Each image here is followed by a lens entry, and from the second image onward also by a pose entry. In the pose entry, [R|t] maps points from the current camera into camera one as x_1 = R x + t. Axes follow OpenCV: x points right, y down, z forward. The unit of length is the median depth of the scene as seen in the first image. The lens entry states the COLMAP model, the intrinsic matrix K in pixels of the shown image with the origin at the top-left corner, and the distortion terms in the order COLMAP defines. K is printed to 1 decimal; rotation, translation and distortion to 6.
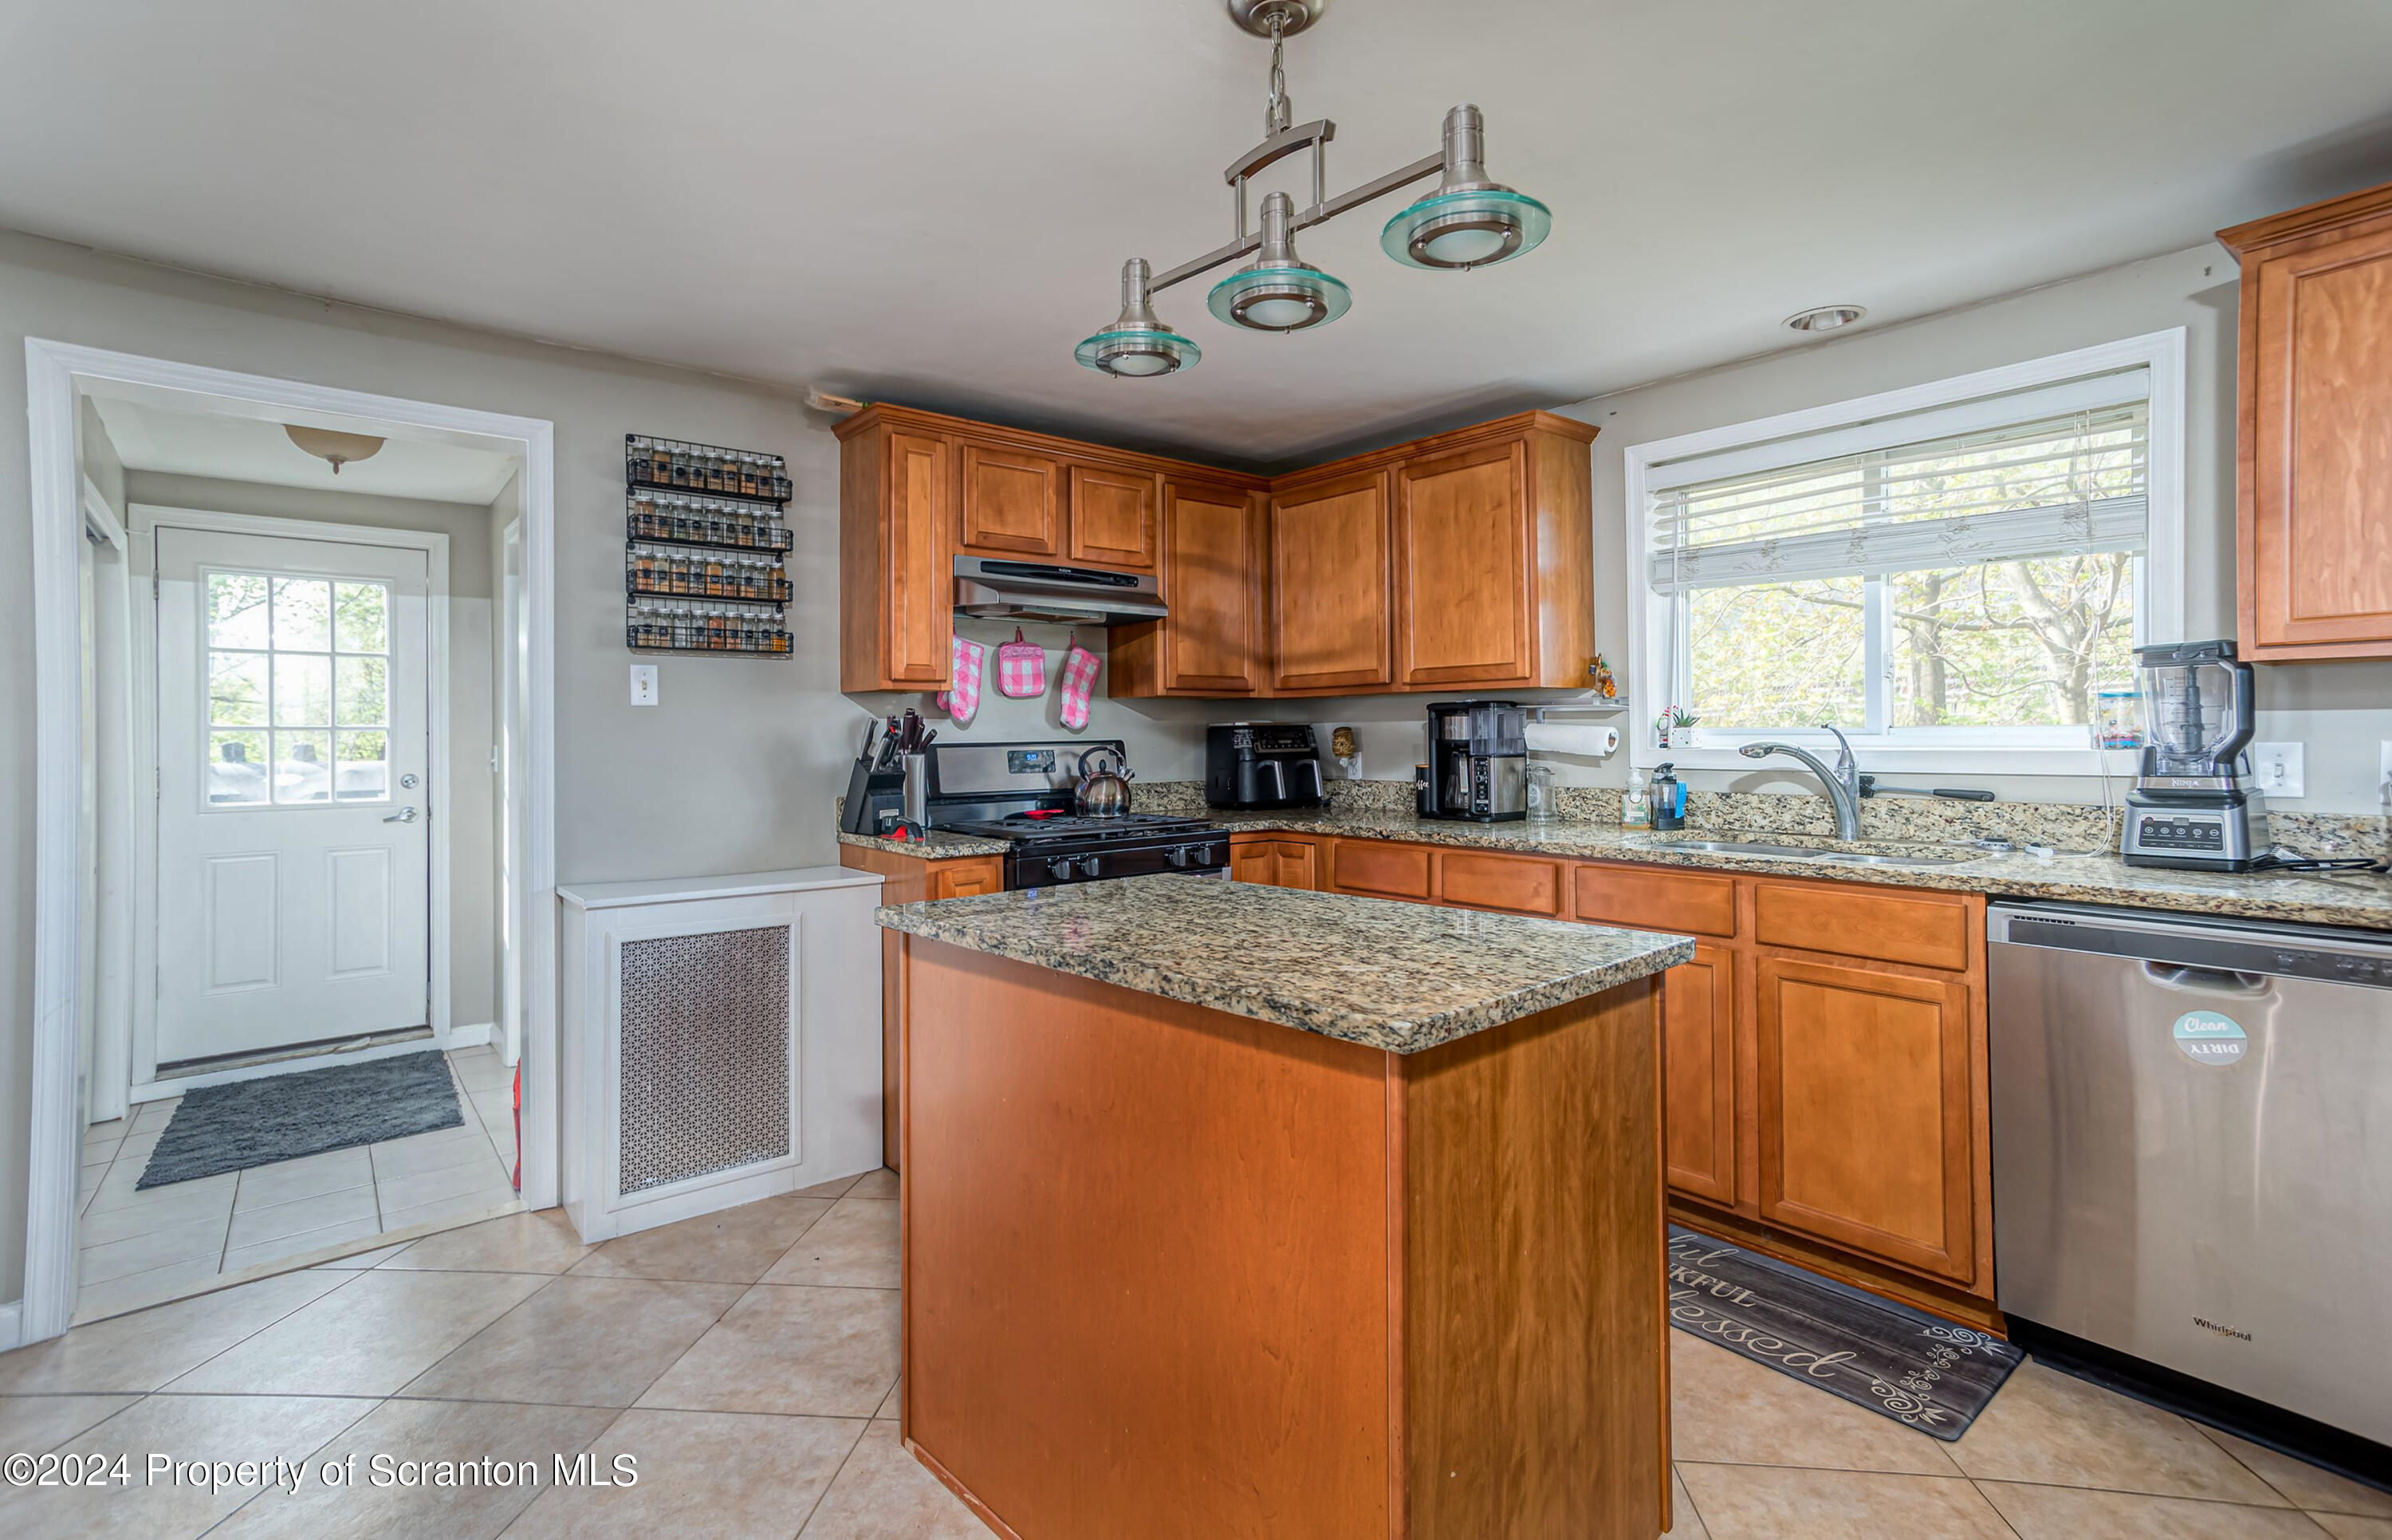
lens RADIAL K [[1109.5, 0, 1195.6], [0, 1109.5, 735.2], [0, 0, 1]] dist [0.000969, 0.000120]
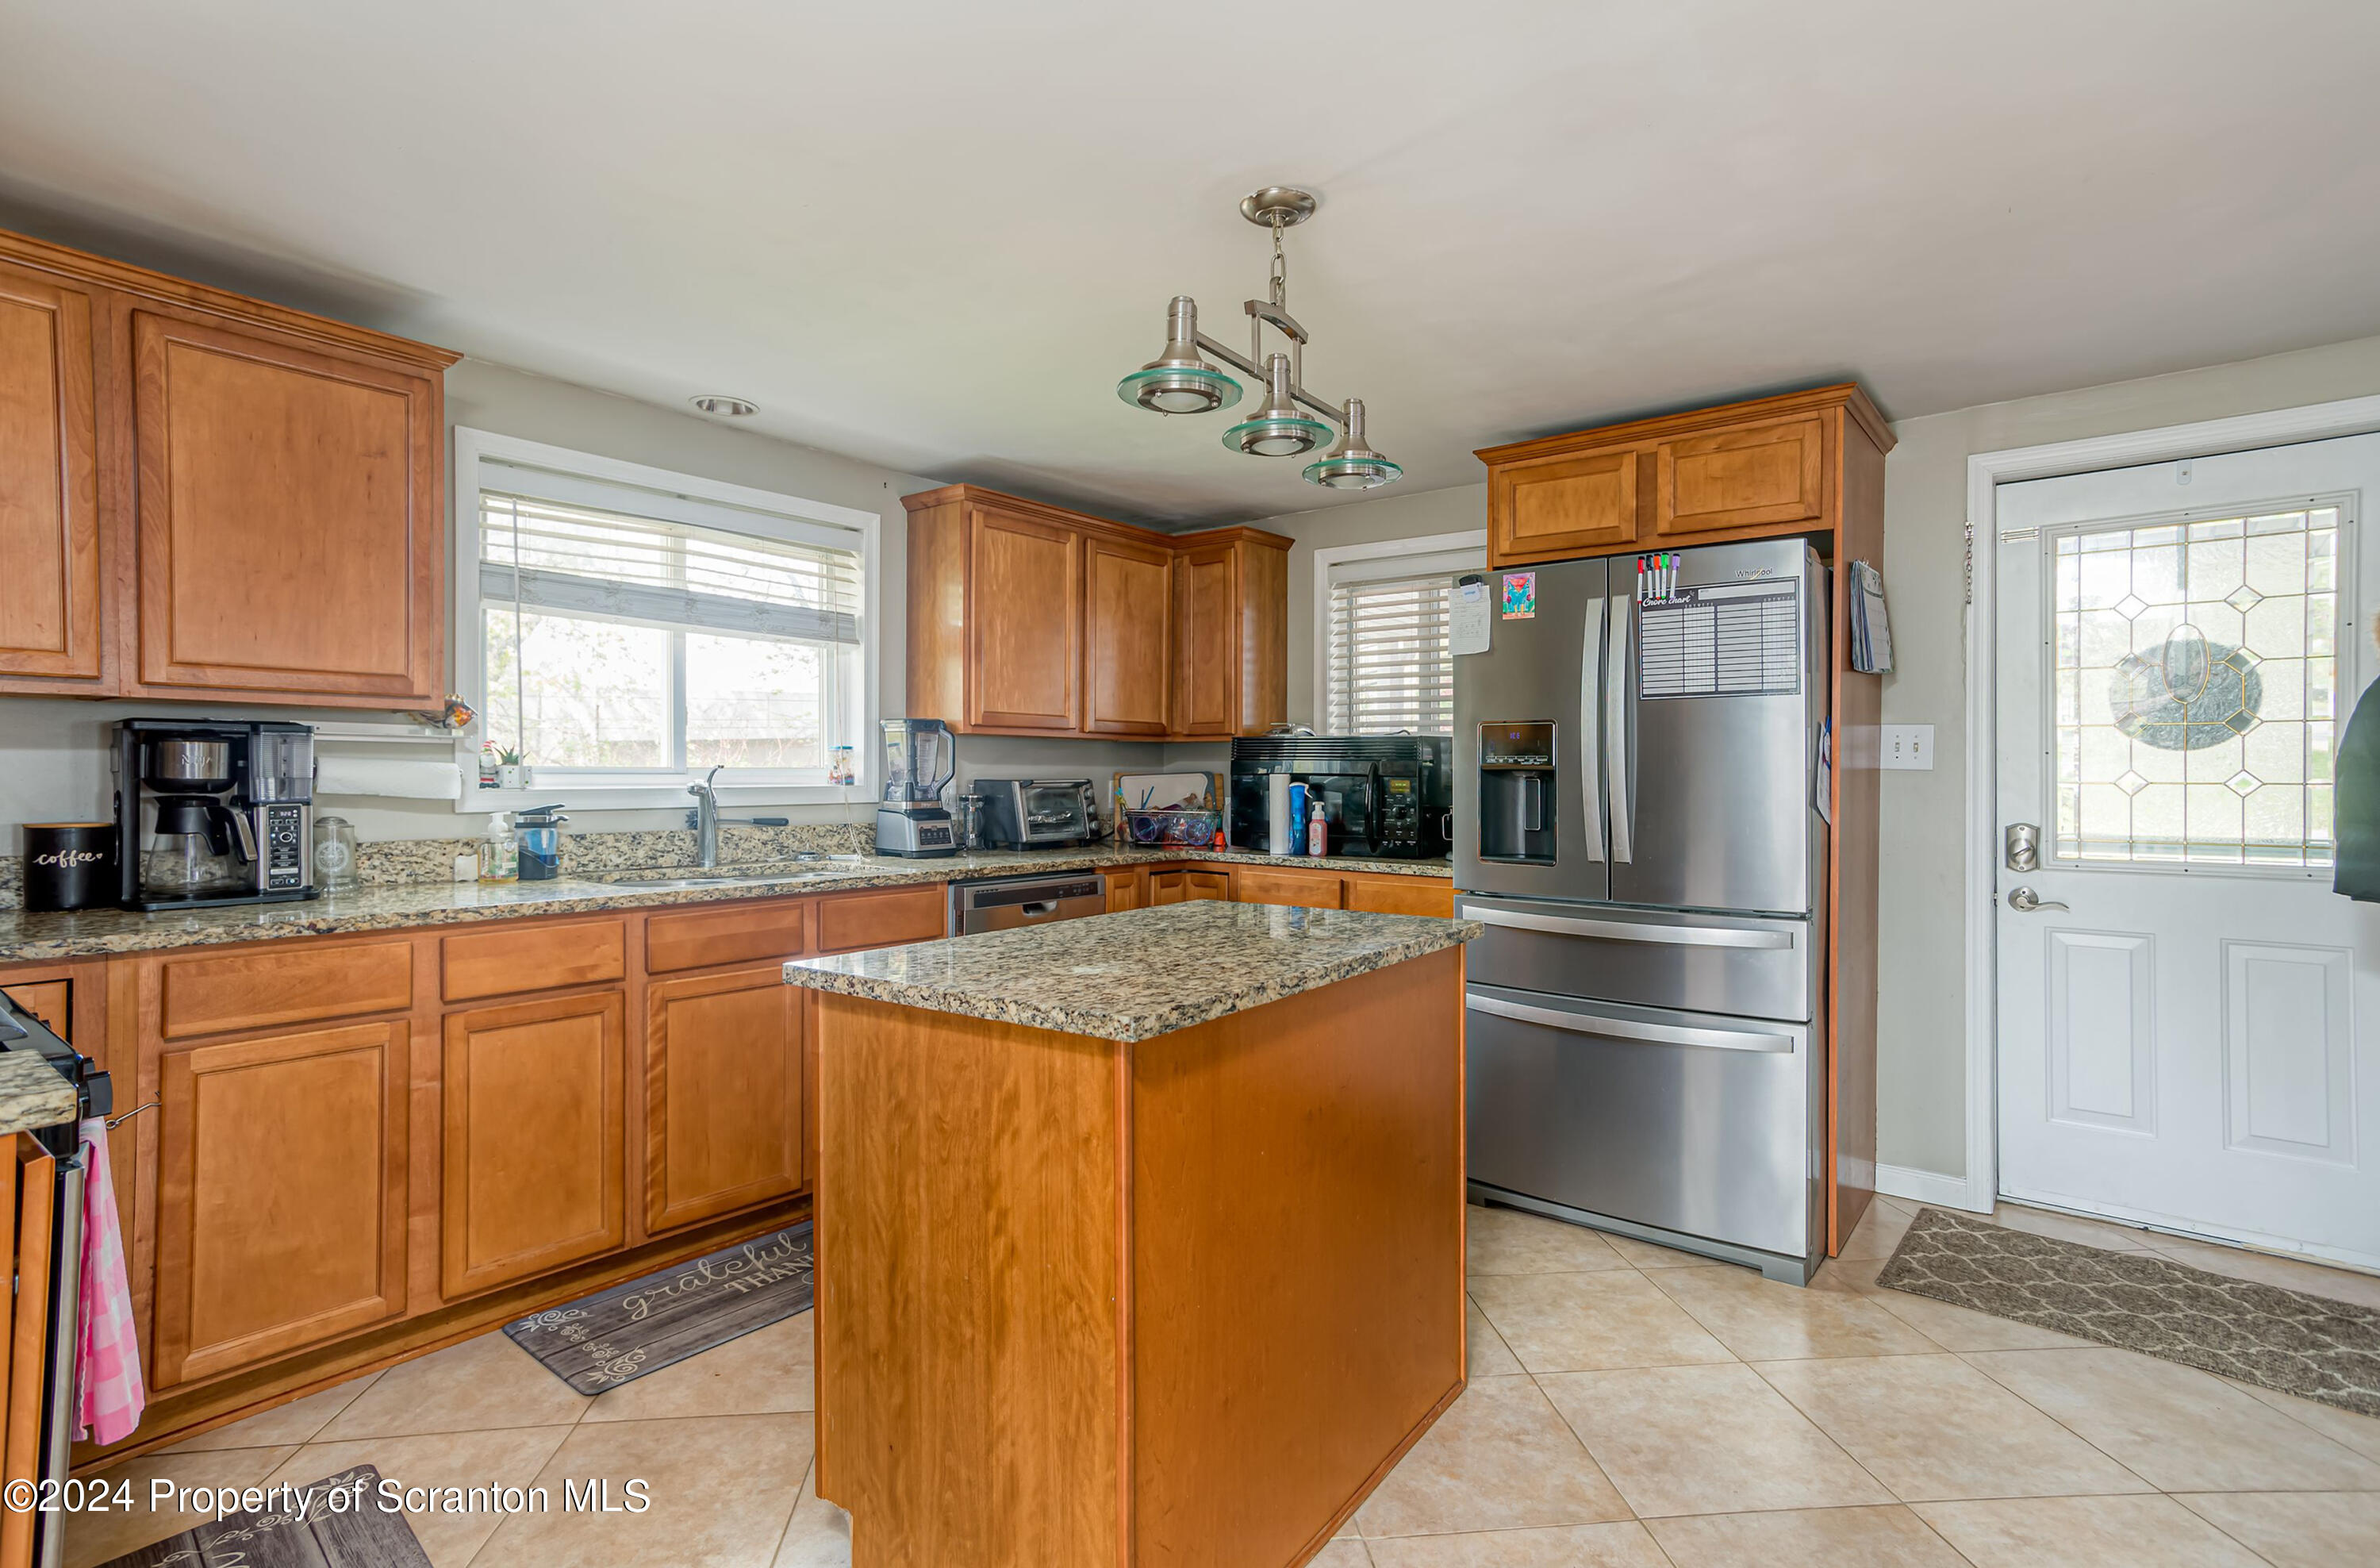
lens RADIAL K [[1173.6, 0, 1190.0], [0, 1173.6, 784.0], [0, 0, 1]] dist [-0.001163, -0.000112]
pose [[-0.193168, -0.003380, 0.981160, -0.703442], [-0.001259, 0.999994, 0.003197, 0.005270], [-0.981165, -0.000618, -0.193171, 0.769693]]
